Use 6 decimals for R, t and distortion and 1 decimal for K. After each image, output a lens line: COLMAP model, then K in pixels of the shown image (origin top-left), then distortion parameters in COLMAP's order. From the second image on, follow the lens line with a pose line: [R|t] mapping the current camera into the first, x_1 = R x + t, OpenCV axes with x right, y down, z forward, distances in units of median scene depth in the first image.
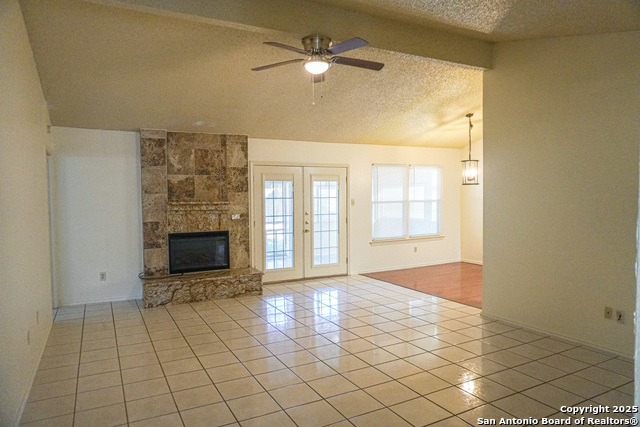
lens RADIAL K [[428.2, 0, 320.0], [0, 428.2, 213.5], [0, 0, 1]] dist [-0.057729, 0.045507]
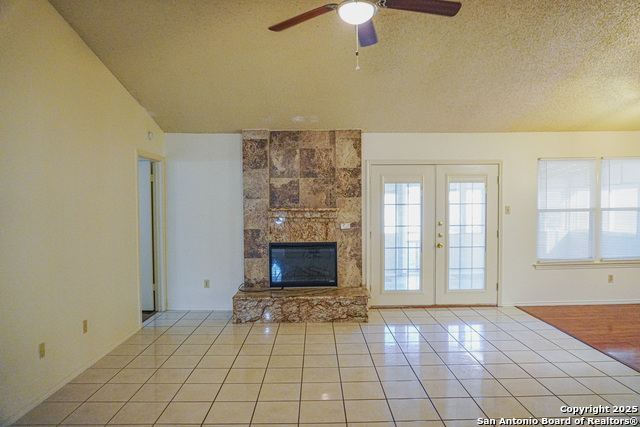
lens RADIAL K [[428.2, 0, 320.0], [0, 428.2, 213.5], [0, 0, 1]] dist [-0.057729, 0.045507]
pose [[0.889301, 0.014041, -0.457107, 0.148298], [-0.019351, 0.999789, -0.006937, -0.010414], [0.456913, 0.015014, 0.889385, 0.219678]]
